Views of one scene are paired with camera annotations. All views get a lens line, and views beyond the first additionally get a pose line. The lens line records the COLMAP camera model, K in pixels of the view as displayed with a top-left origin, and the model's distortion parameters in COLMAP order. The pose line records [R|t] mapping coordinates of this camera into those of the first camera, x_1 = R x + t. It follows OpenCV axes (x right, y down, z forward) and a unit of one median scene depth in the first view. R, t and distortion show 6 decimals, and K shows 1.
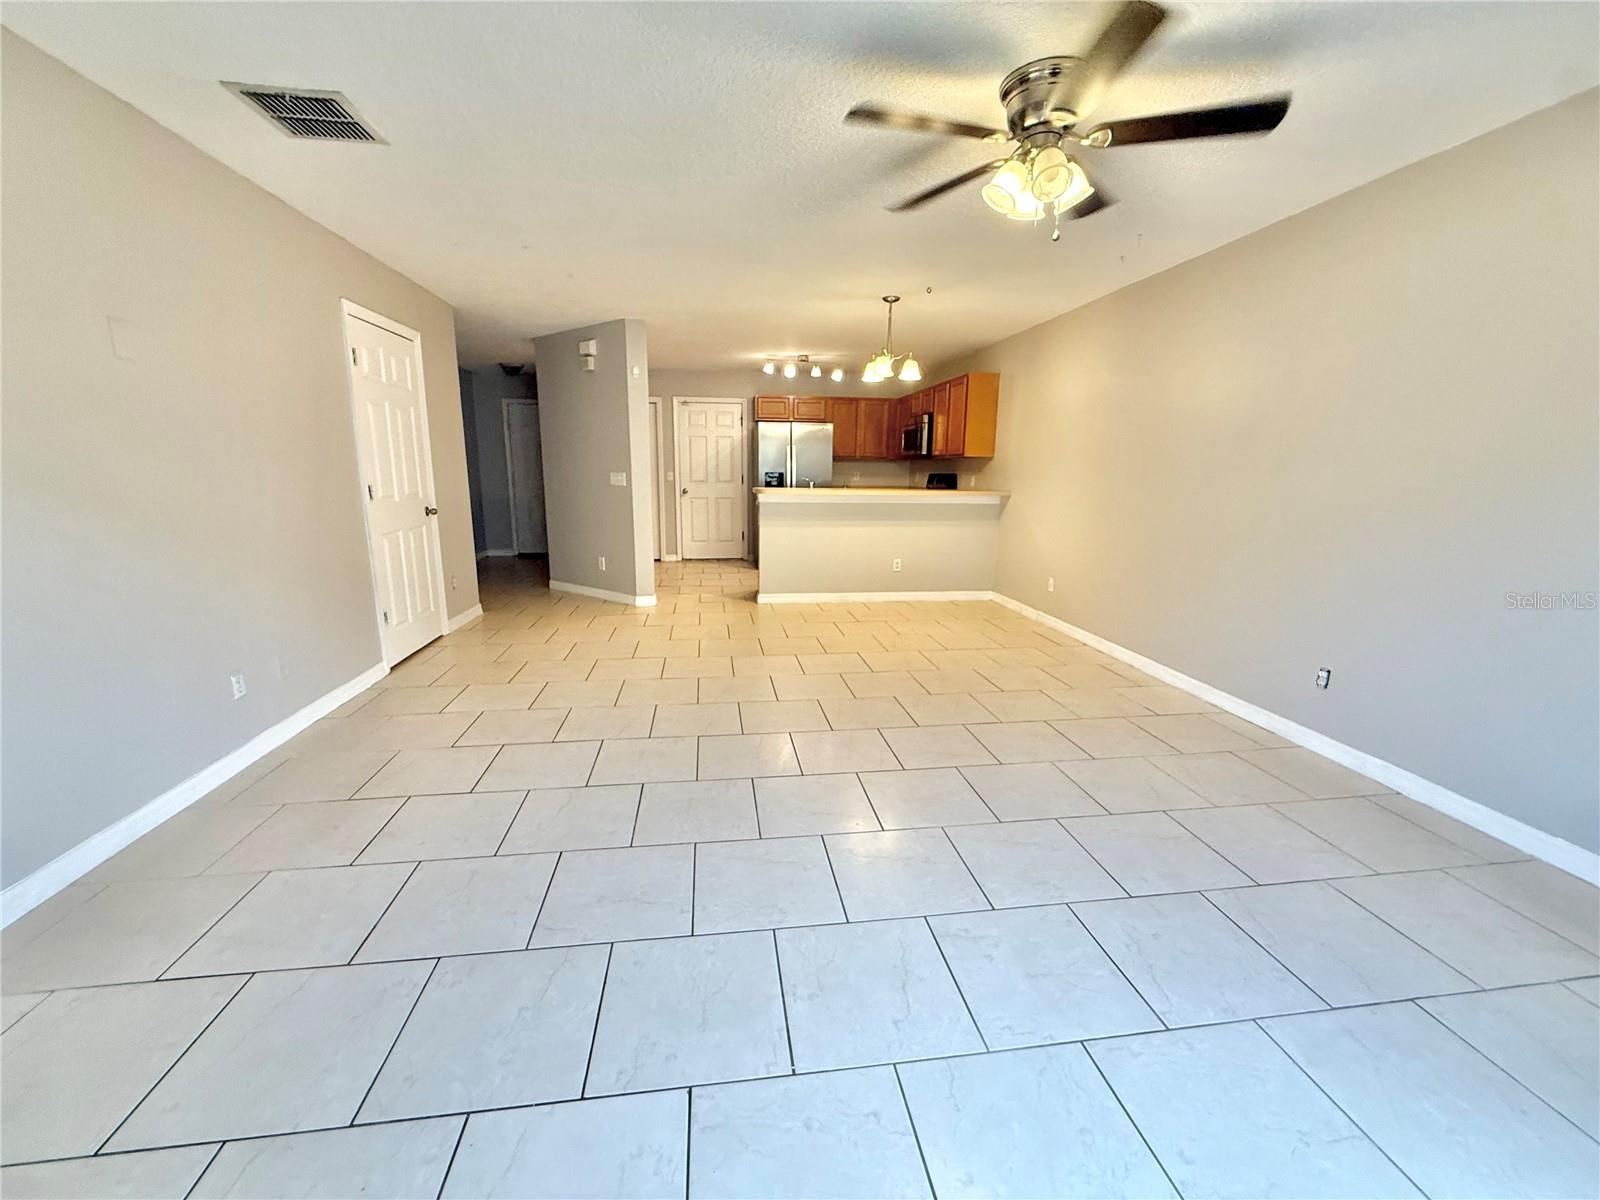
lens RADIAL K [[638.2, 0, 796.2], [0, 638.2, 598.4], [0, 0, 1]] dist [-0.000848, -0.000516]
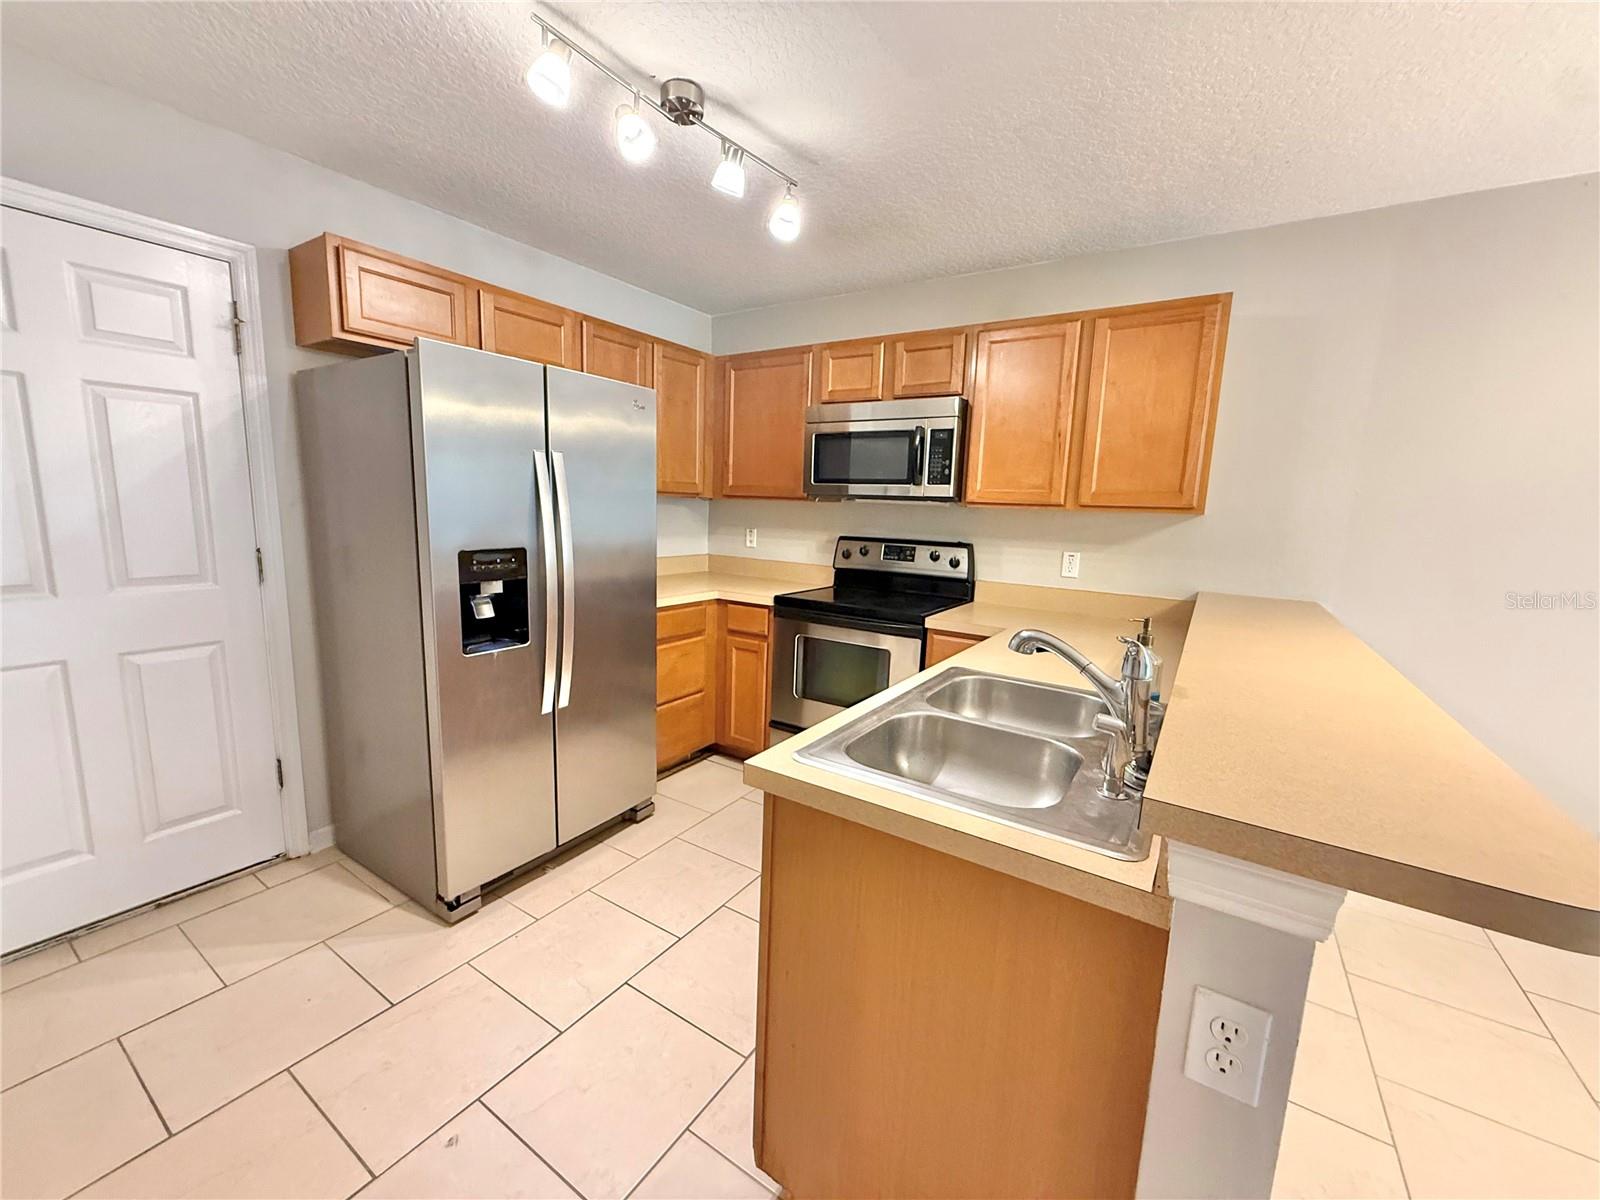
lens RADIAL K [[638.2, 0, 796.2], [0, 638.2, 598.4], [0, 0, 1]] dist [-0.000848, -0.000516]
pose [[0.654535, -0.106330, 0.748517, -0.139228], [0.127013, 0.991454, 0.029775, -0.156662], [-0.745286, 0.075583, 0.662447, 0.685431]]
